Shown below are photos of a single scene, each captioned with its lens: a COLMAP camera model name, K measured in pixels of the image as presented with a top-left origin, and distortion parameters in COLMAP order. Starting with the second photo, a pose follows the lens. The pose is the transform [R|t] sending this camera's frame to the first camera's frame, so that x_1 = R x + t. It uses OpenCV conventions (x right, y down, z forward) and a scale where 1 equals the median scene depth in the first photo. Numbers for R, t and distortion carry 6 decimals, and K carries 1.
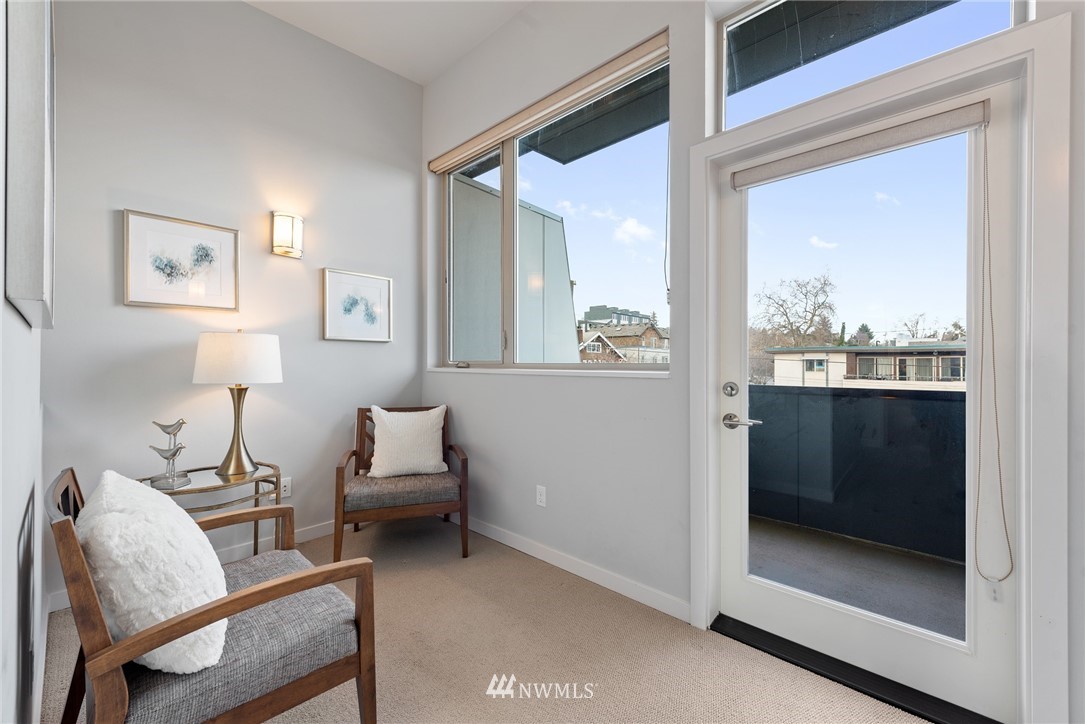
lens RADIAL K [[427.6, 0, 541.9], [0, 427.6, 366.9], [0, 0, 1]] dist [-0.000126, -0.000277]
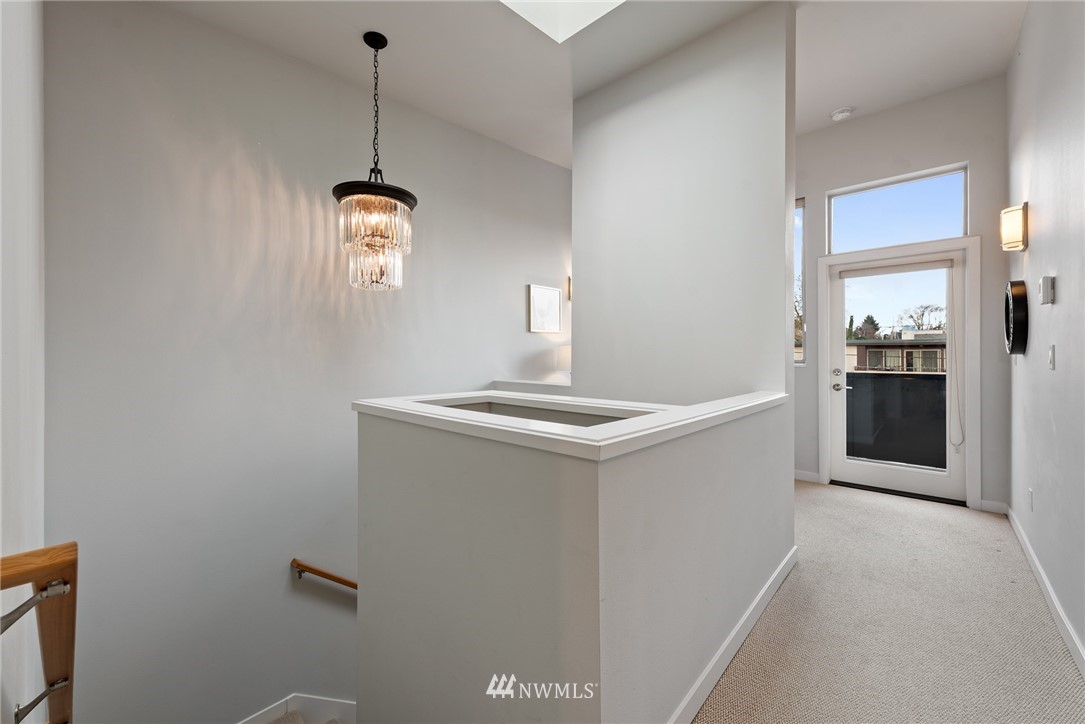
lens RADIAL K [[431.9, 0, 545.9], [0, 431.9, 356.2], [0, 0, 1]] dist [-0.000933, -0.000185]
pose [[0.999996, -0.001150, 0.002603, -0.074671], [0.001166, 0.999981, -0.006047, -0.001069], [-0.002596, 0.006050, 0.999978, -0.083799]]
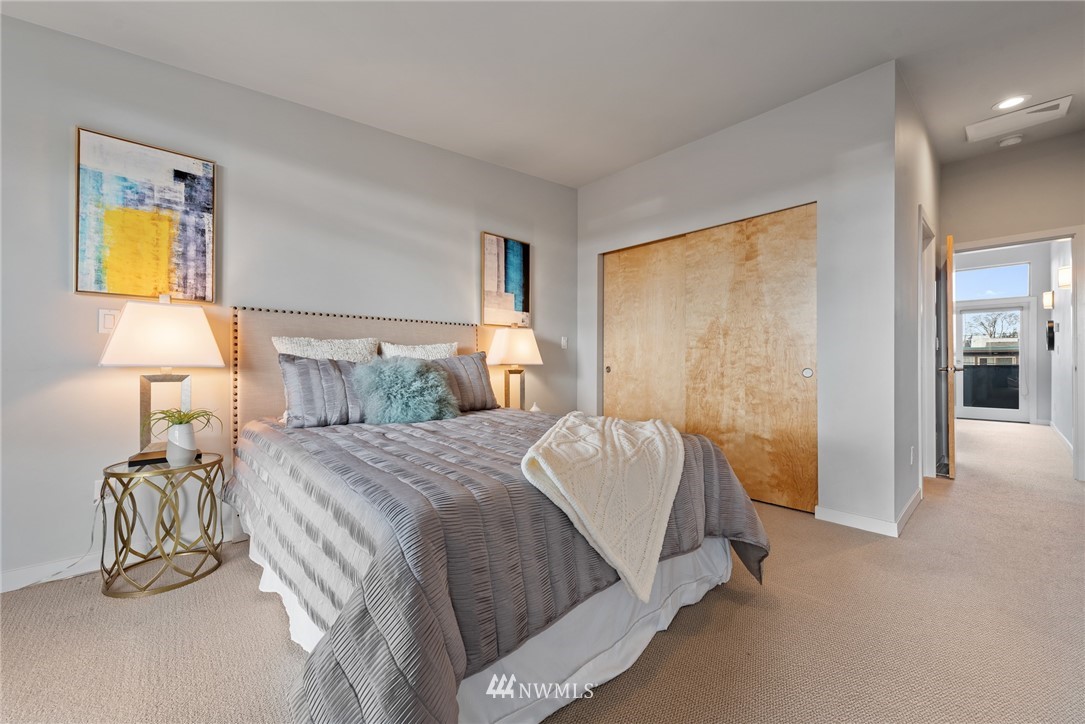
lens RADIAL K [[427.6, 0, 541.9], [0, 427.6, 366.9], [0, 0, 1]] dist [-0.000126, -0.000277]
pose [[0.995690, 0.001026, -0.092741, -0.236616], [-0.001256, 0.999996, -0.002424, 0.008630], [0.092738, 0.002530, 0.995687, -0.259304]]
